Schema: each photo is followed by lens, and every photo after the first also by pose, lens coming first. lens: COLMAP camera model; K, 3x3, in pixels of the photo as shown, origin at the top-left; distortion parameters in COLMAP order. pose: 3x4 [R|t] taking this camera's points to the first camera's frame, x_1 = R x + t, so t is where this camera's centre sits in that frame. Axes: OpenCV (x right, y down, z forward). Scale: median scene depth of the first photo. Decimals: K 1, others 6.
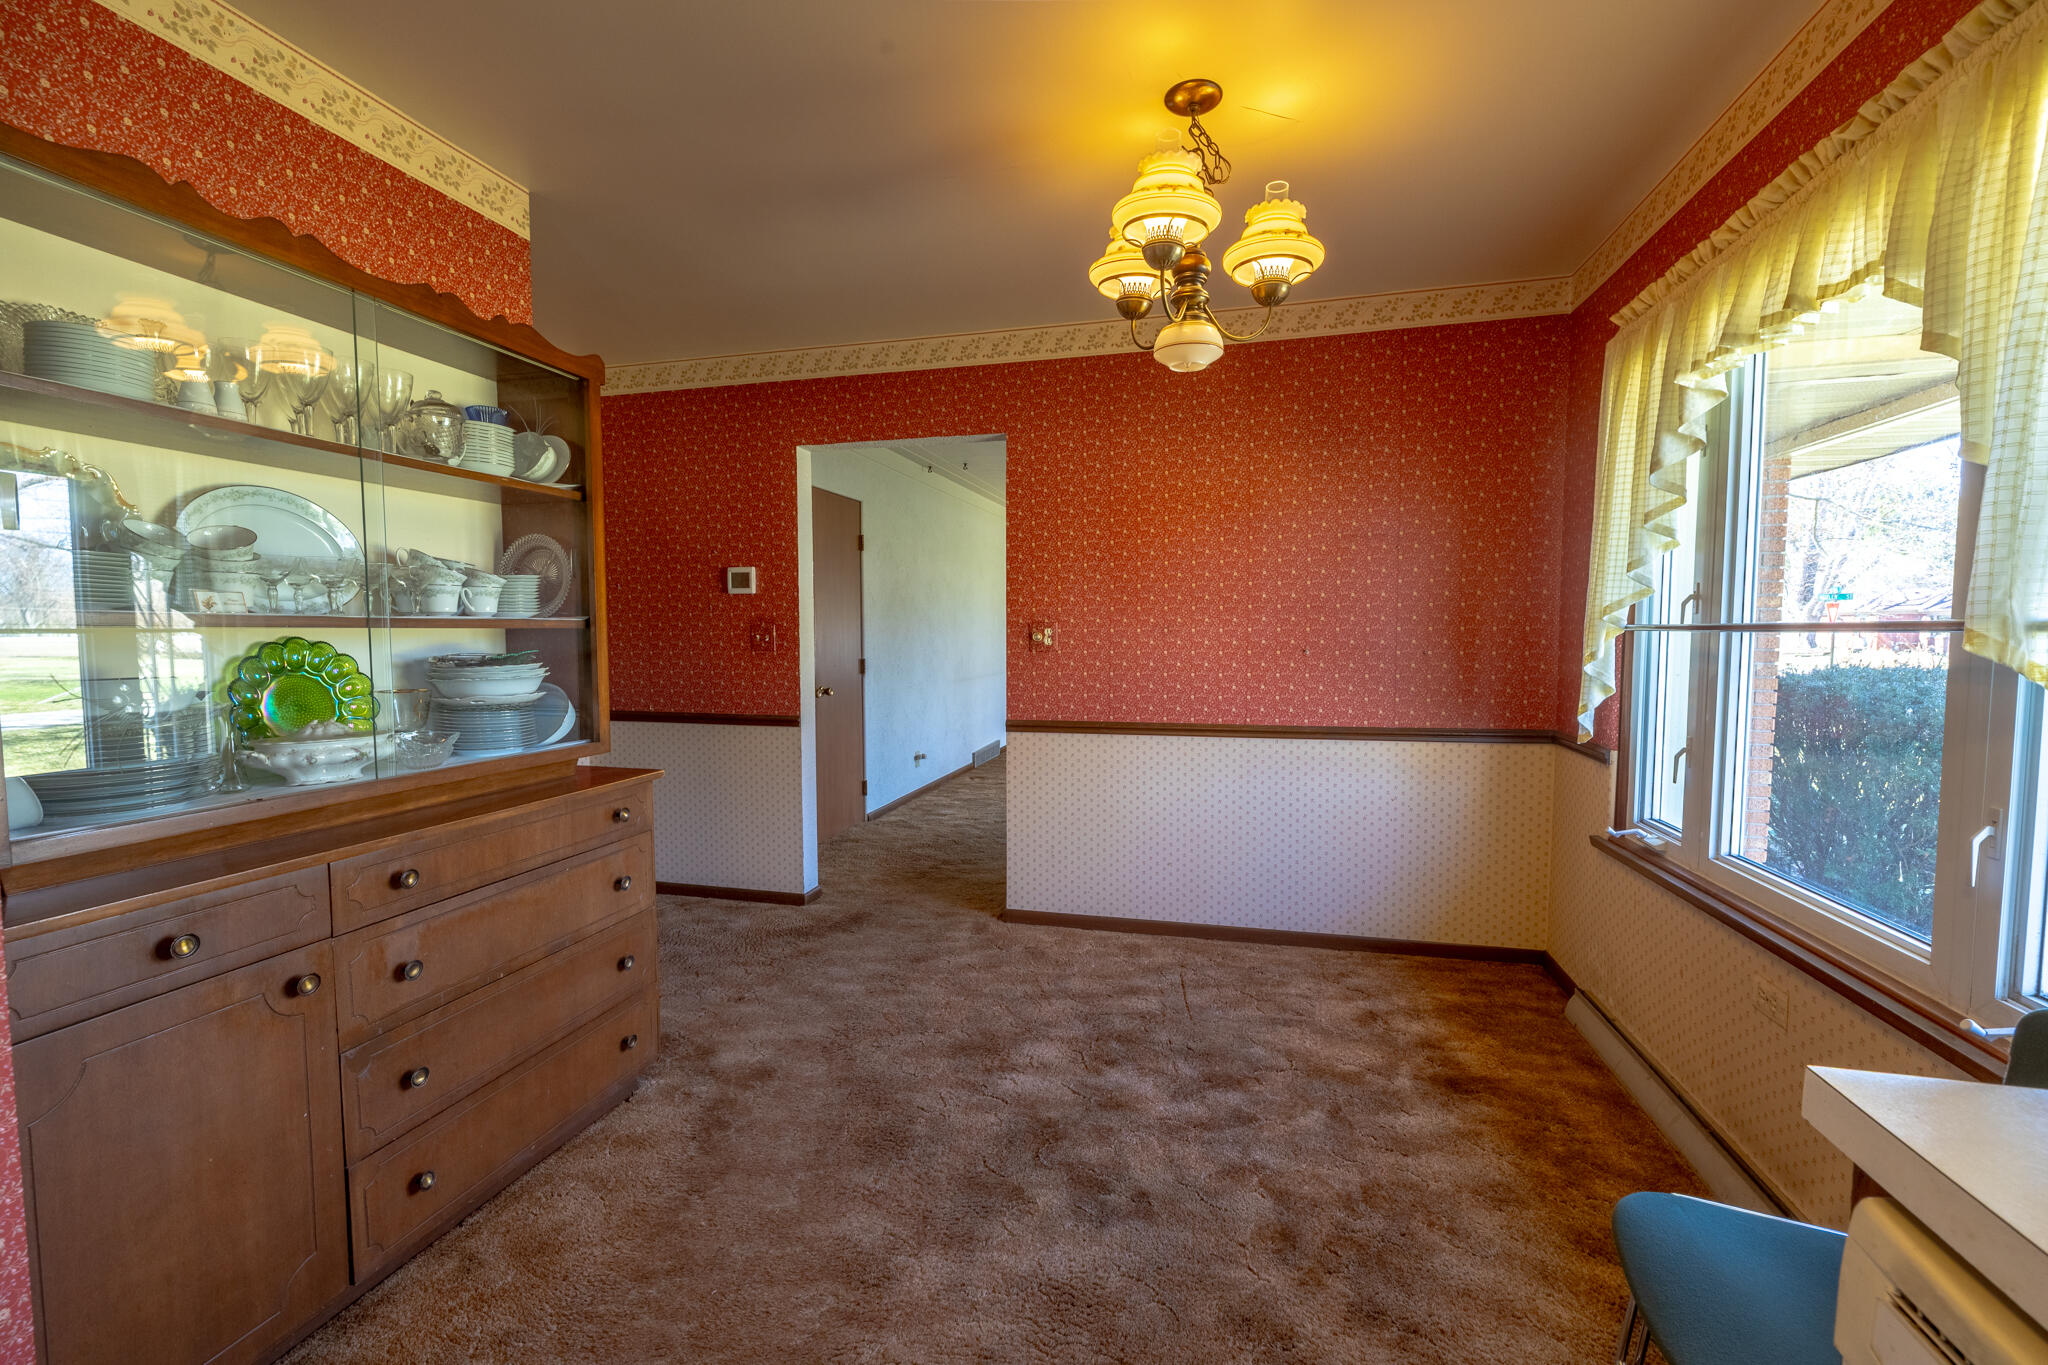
lens RADIAL K [[857.6, 0, 1029.4], [0, 857.6, 680.5], [0, 0, 1]] dist [-0.000067, 0.000581]
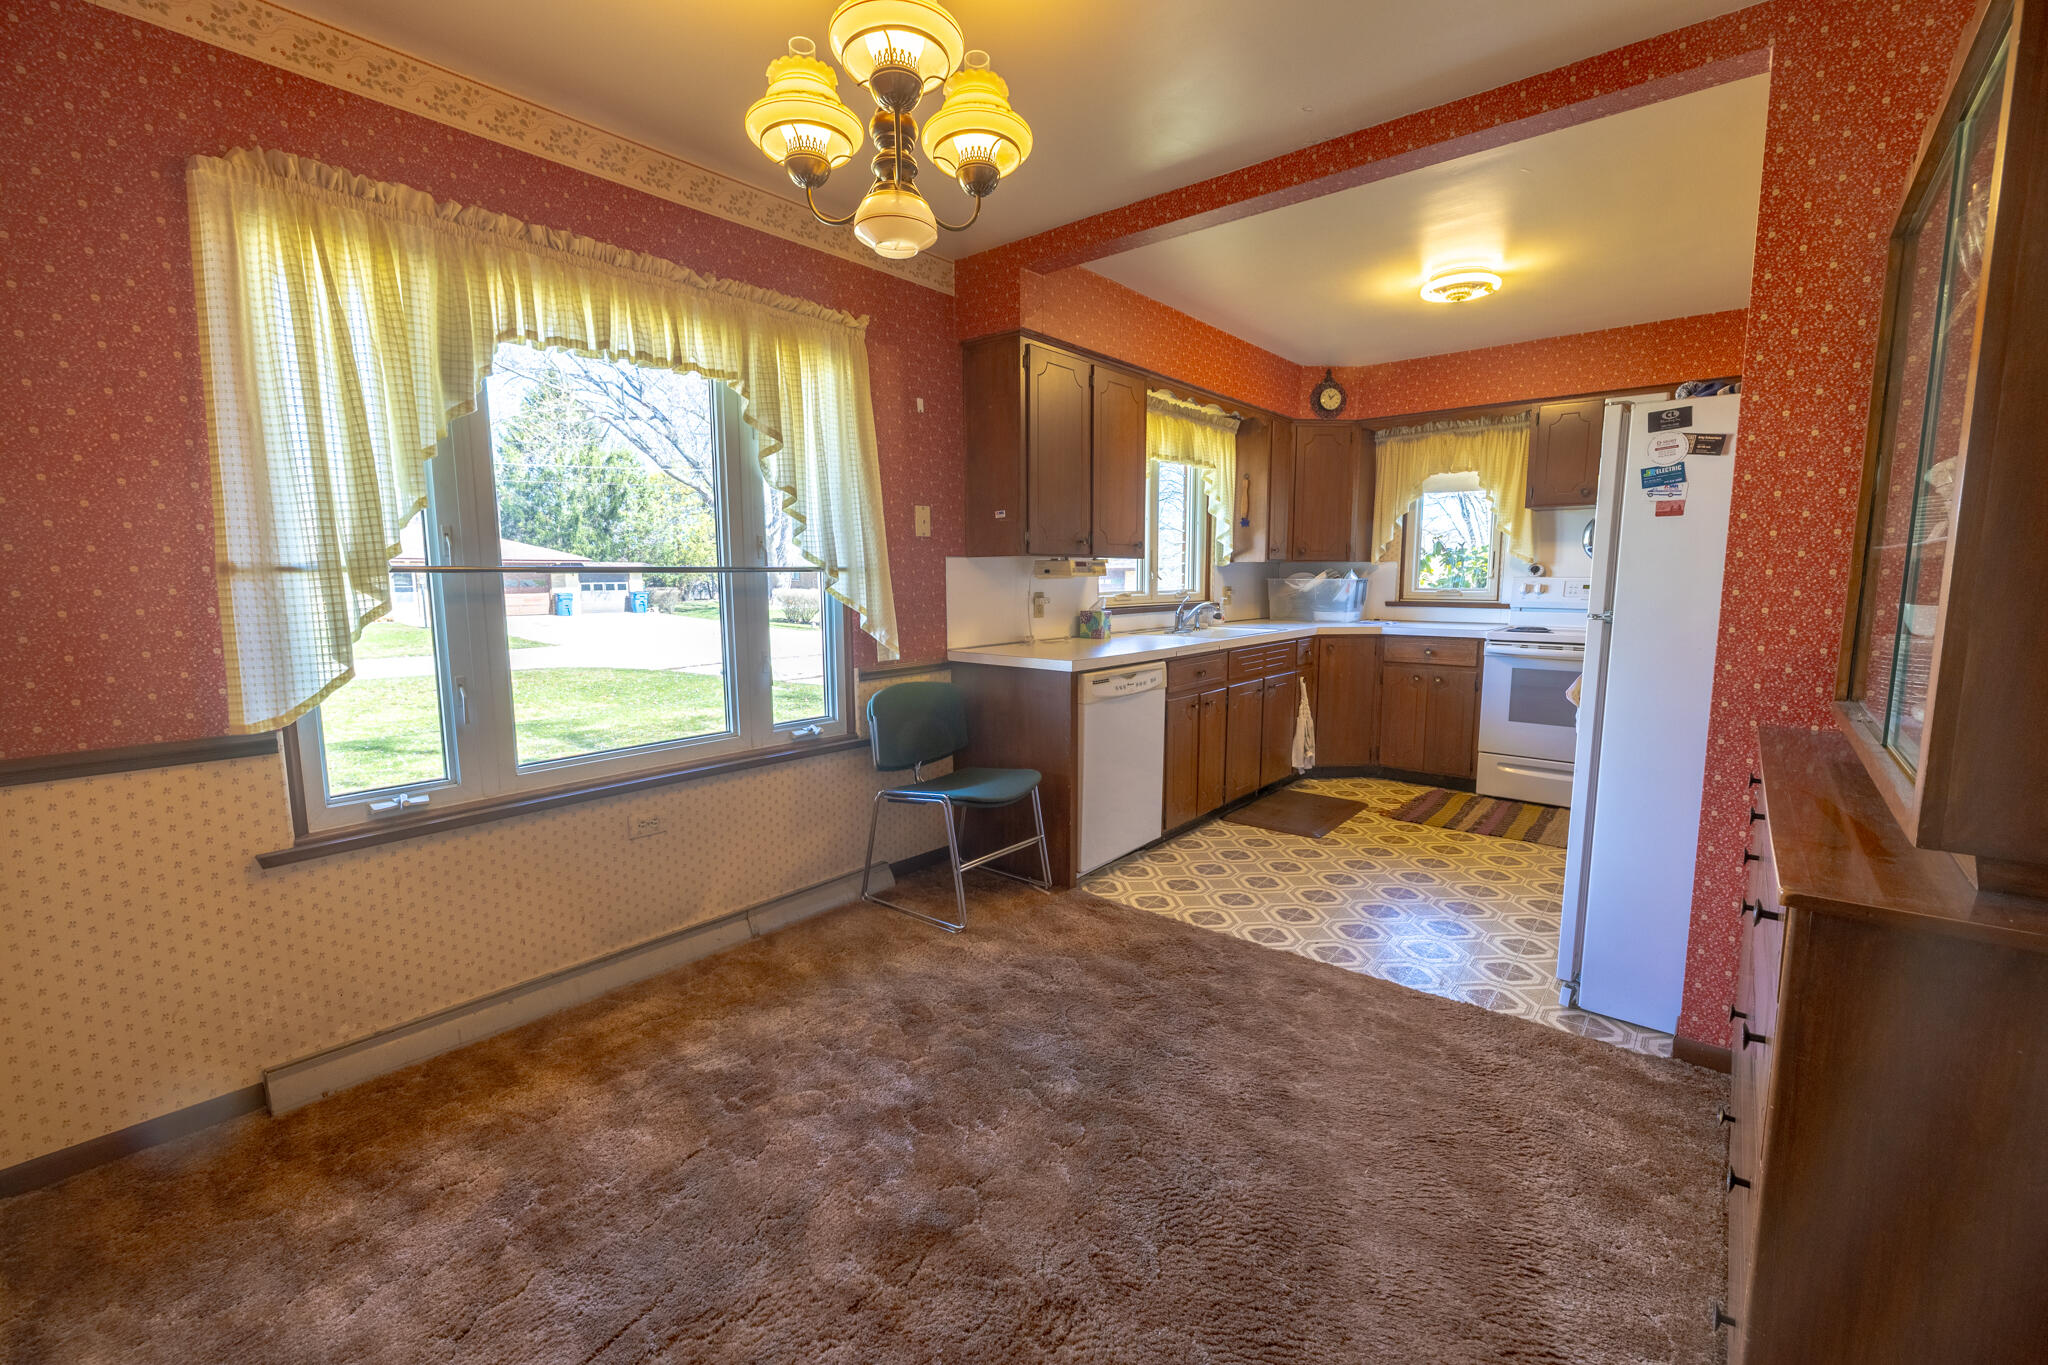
lens RADIAL K [[857.6, 0, 1027.2], [0, 857.6, 683.8], [0, 0, 1]] dist [-0.000067, 0.000581]
pose [[-0.901799, -0.051506, 0.429075, -0.291444], [0.030248, 0.982914, 0.181562, -0.092307], [-0.431095, 0.176711, -0.884833, 1.601708]]
